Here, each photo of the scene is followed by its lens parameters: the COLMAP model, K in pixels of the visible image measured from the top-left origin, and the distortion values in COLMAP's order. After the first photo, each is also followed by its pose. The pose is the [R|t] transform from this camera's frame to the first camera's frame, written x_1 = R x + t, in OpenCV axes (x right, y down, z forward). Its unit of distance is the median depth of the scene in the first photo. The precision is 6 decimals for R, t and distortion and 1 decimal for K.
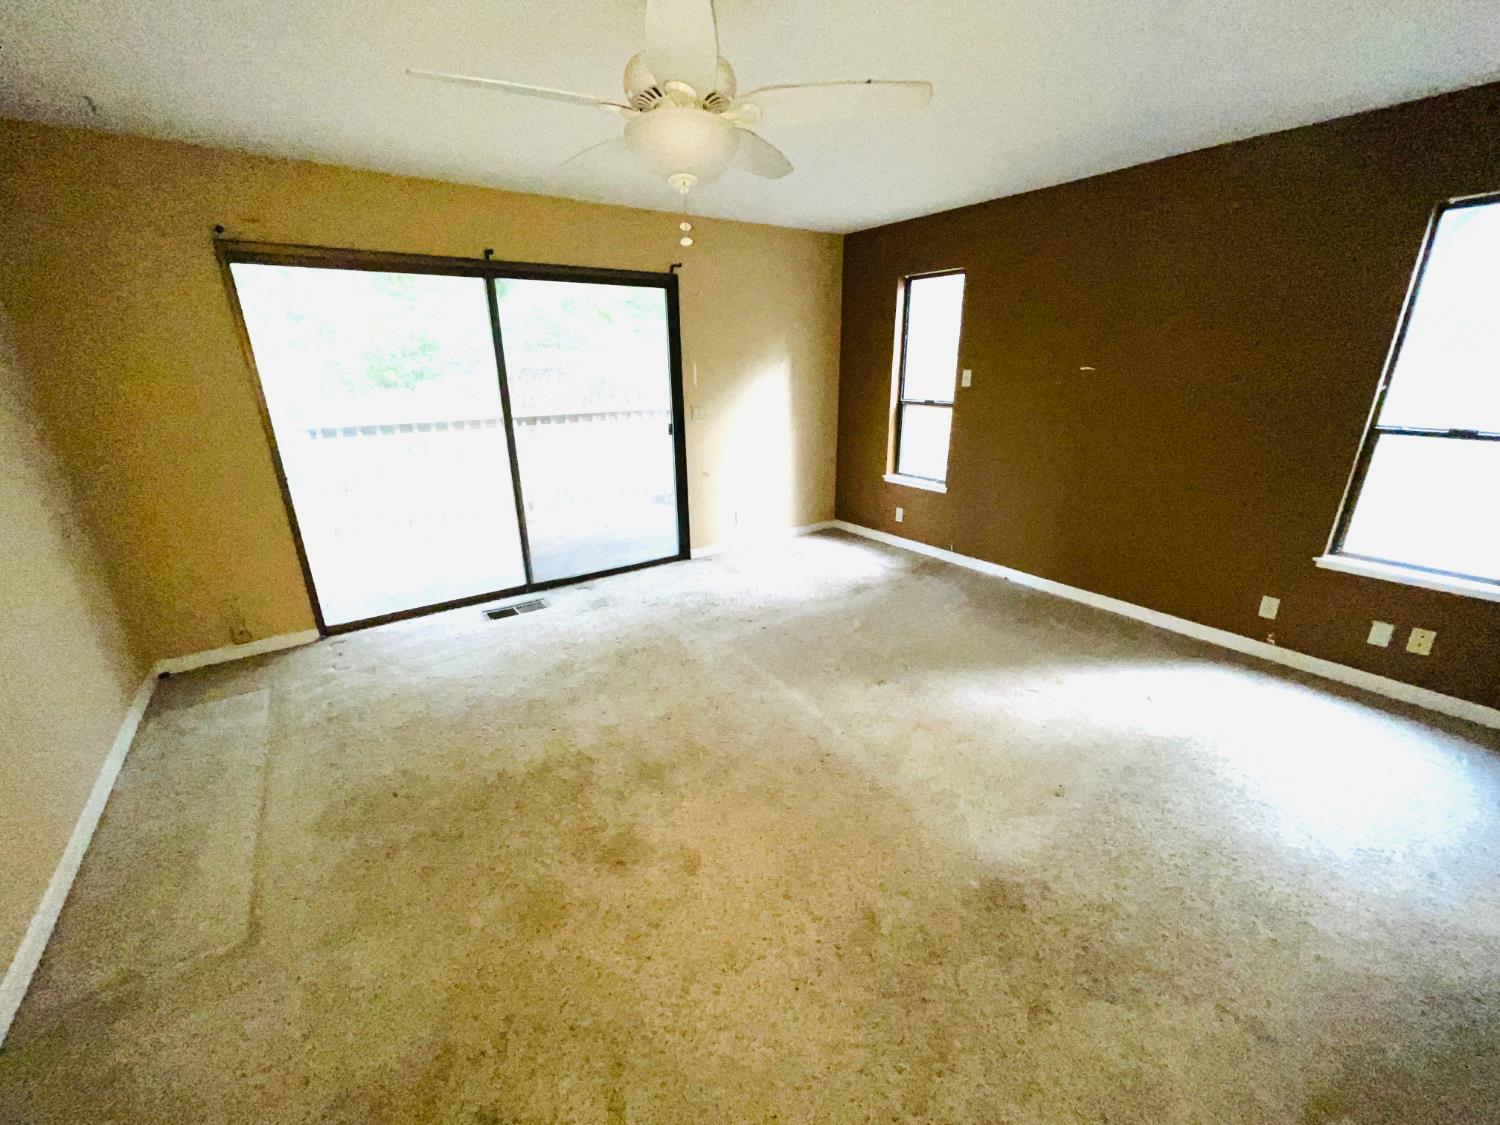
lens RADIAL K [[601.2, 0, 750.0], [0, 601.2, 562.5], [0, 0, 1]] dist [-0.004097, -0.000575]
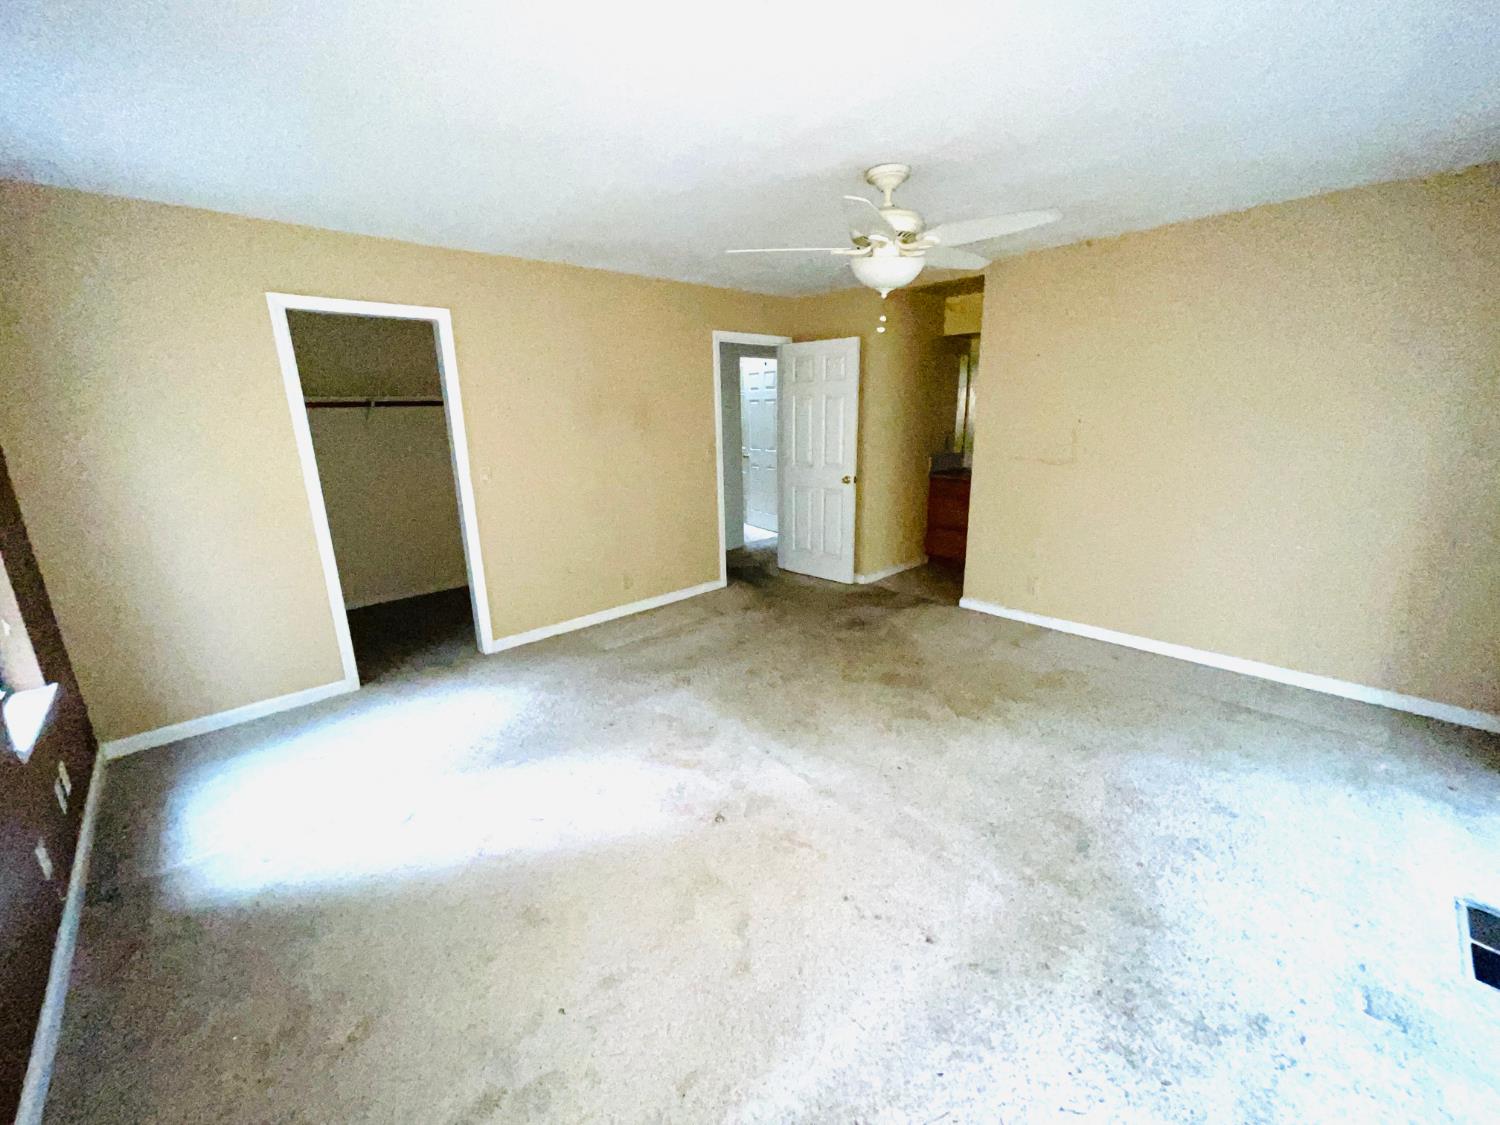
lens RADIAL K [[601.2, 0, 750.0], [0, 601.2, 562.5], [0, 0, 1]] dist [-0.004097, -0.000575]
pose [[-0.990957, 0.056104, -0.121885, 0.270577], [-0.019013, 0.840505, 0.541470, -0.529278], [0.132824, 0.538891, -0.831838, 1.556744]]
